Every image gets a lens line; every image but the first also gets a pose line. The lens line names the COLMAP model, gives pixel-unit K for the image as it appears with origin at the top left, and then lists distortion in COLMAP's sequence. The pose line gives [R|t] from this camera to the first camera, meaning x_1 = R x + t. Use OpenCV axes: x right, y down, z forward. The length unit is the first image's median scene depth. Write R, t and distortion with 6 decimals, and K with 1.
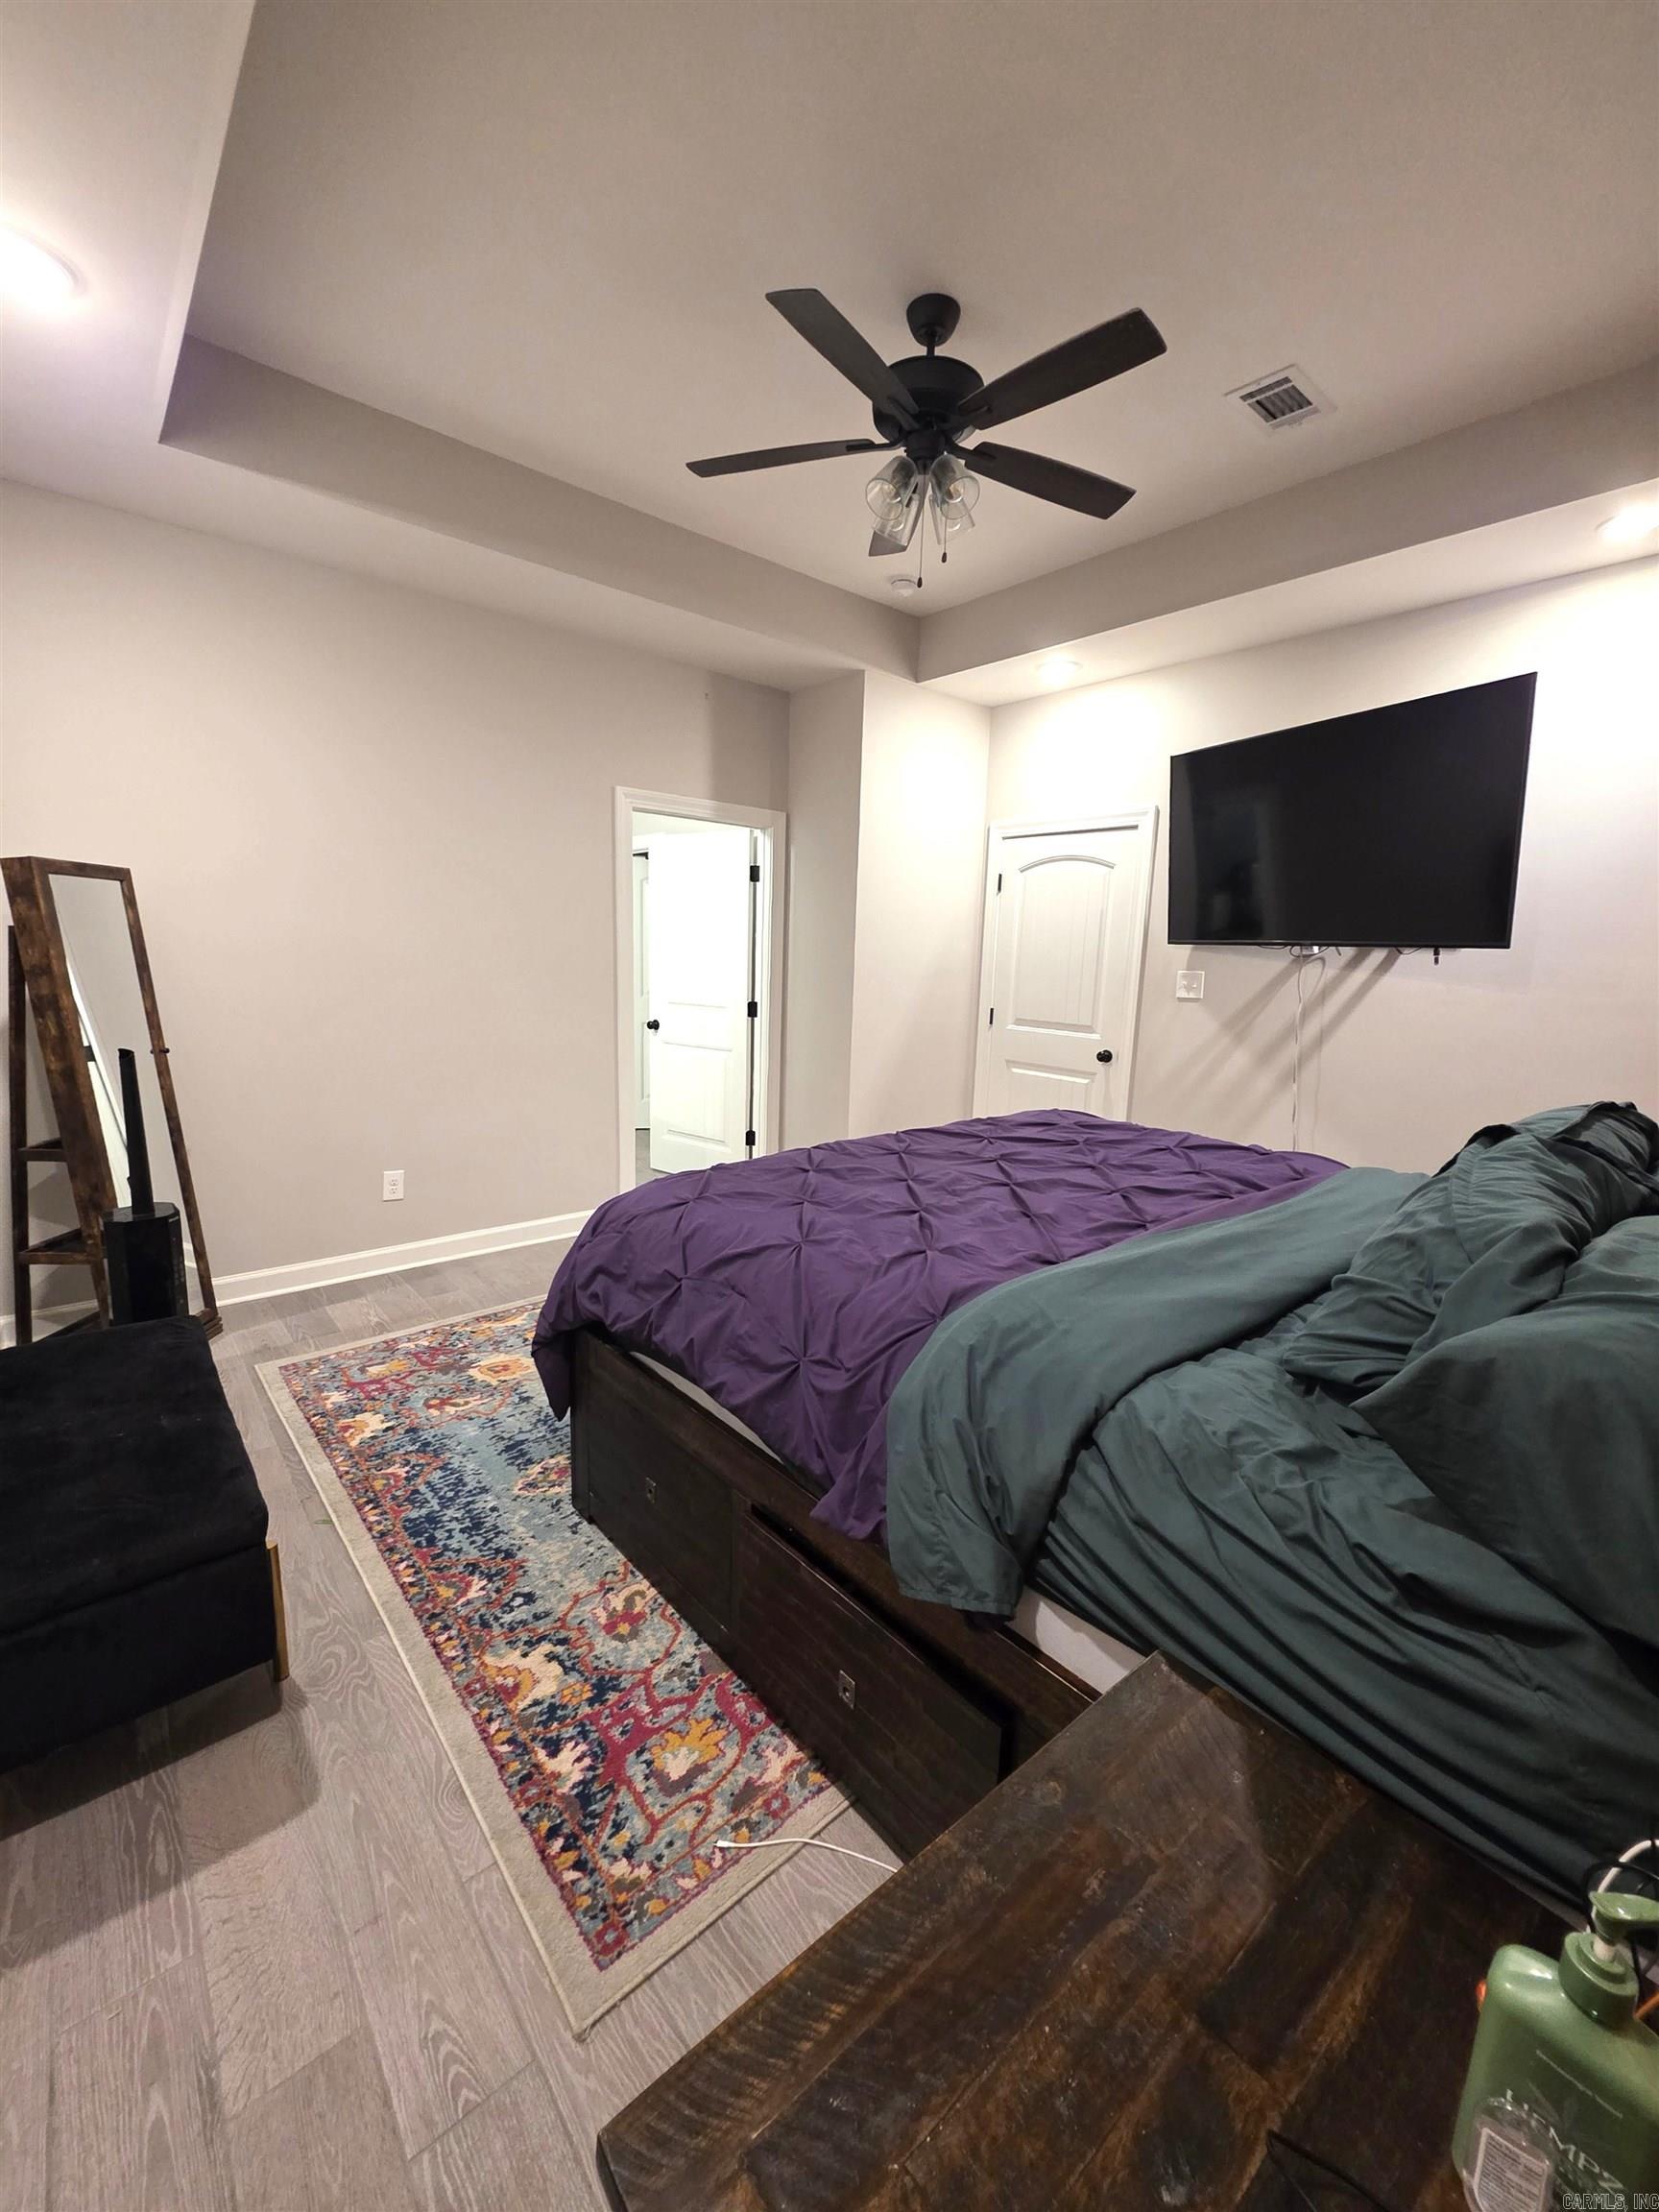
lens RADIAL K [[889.6, 0, 838.3], [0, 889.6, 1110.3], [0, 0, 1]] dist [0.003082, 0.000363]
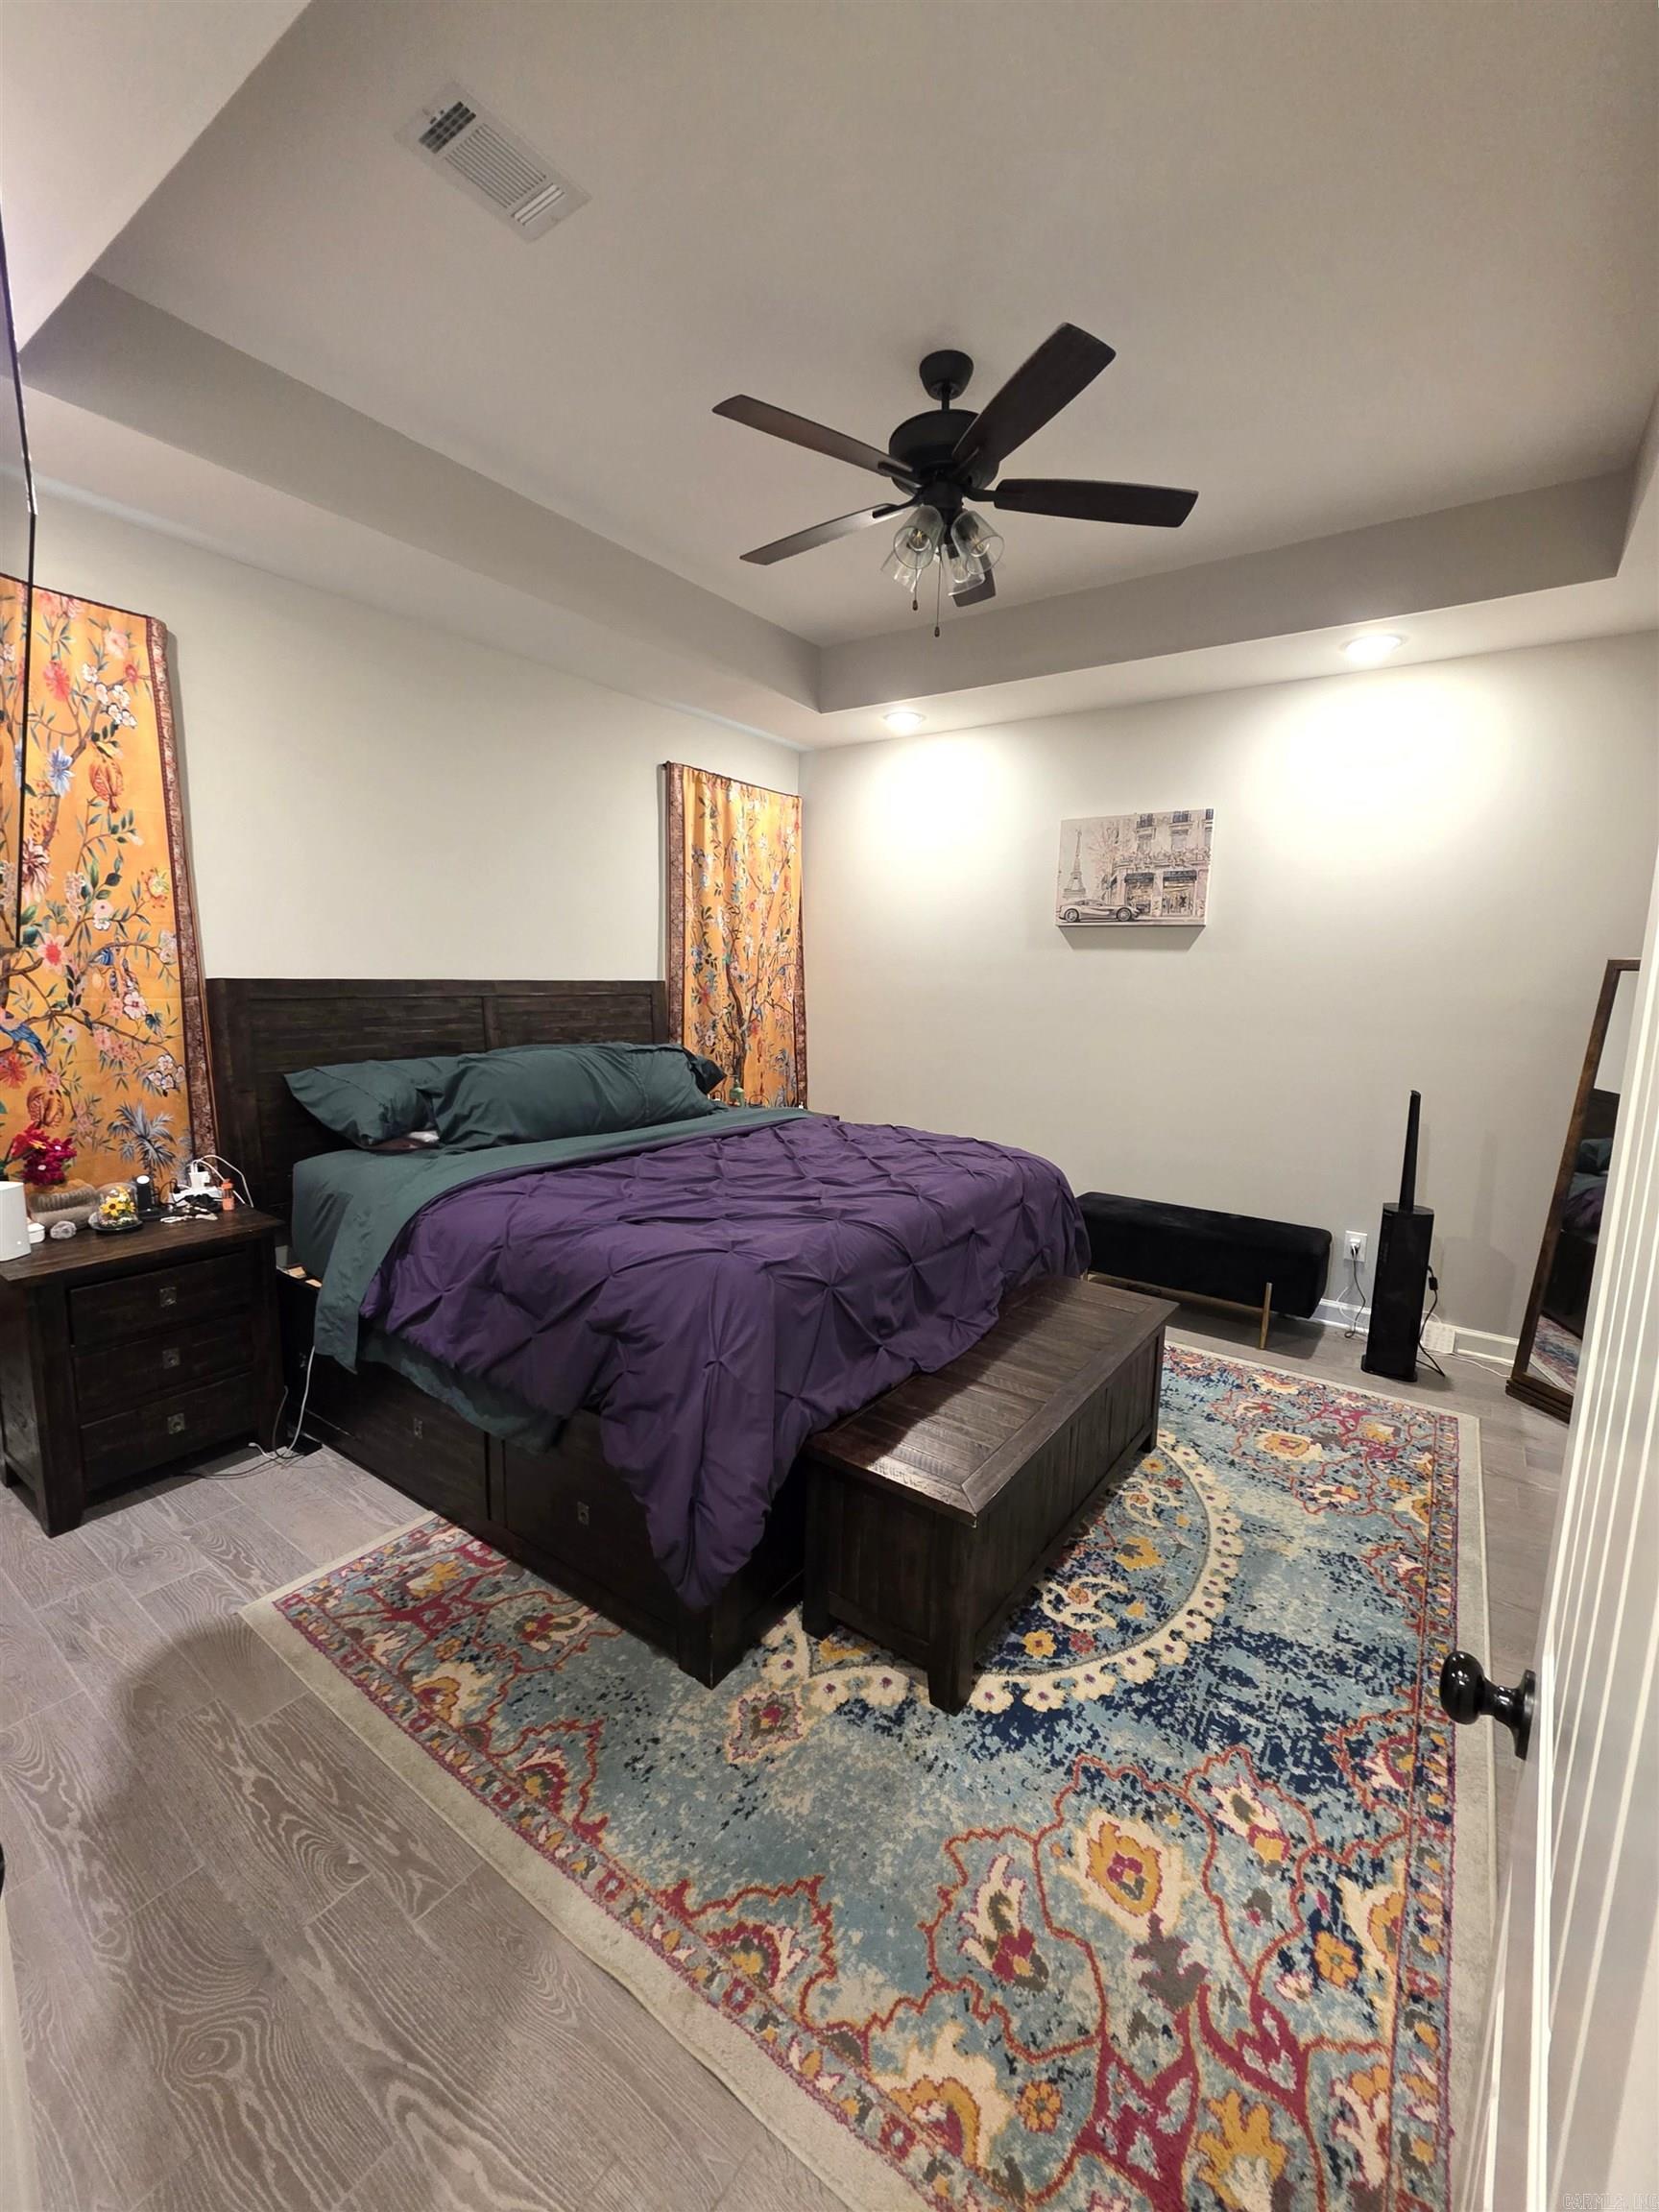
lens RADIAL K [[889.6, 0, 838.7], [0, 889.6, 1103.0], [0, 0, 1]] dist [0.003082, 0.000363]
pose [[-0.968826, -0.020394, -0.246902, 0.491051], [-0.099766, 0.944342, 0.313472, -0.450827], [0.226767, 0.328333, -0.916938, 2.317497]]
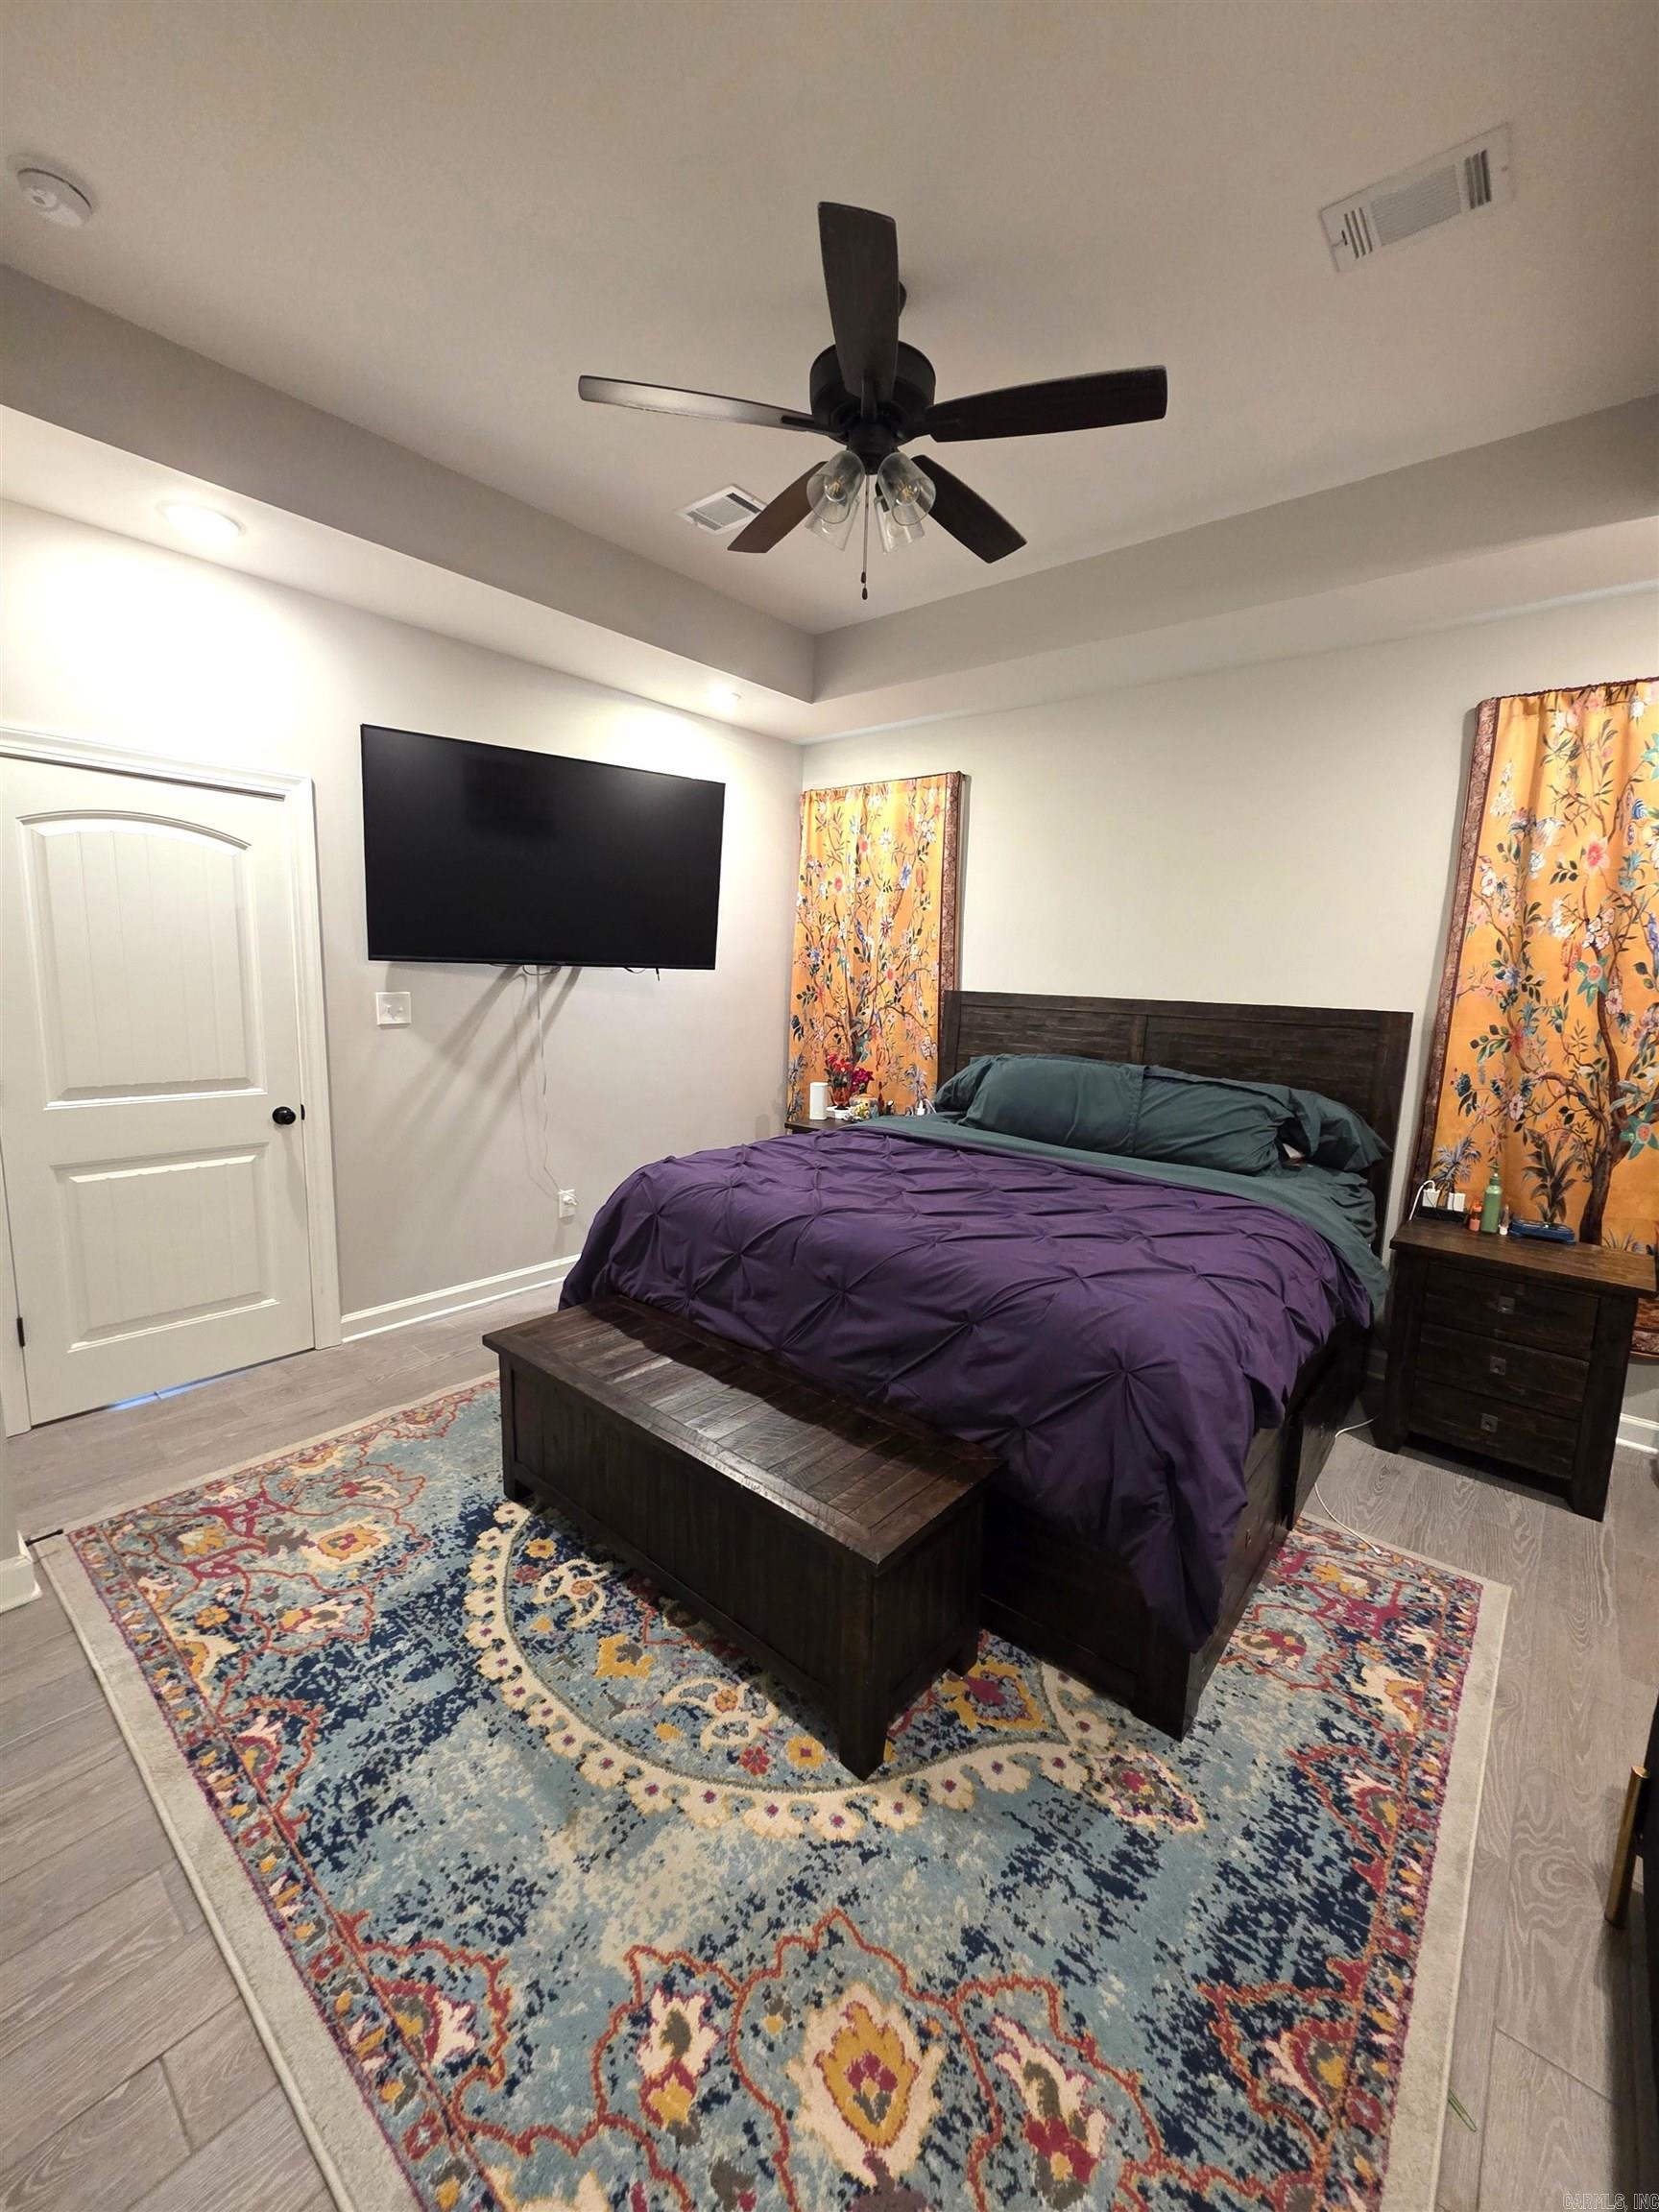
lens RADIAL K [[889.6, 0, 842.5], [0, 889.6, 1100.8], [0, 0, 1]] dist [0.003082, 0.000363]
pose [[-0.158601, -0.182299, 0.970367, -0.967509], [0.140994, 0.968553, 0.205002, -0.326997], [-0.977224, 0.169329, -0.127911, 1.376074]]
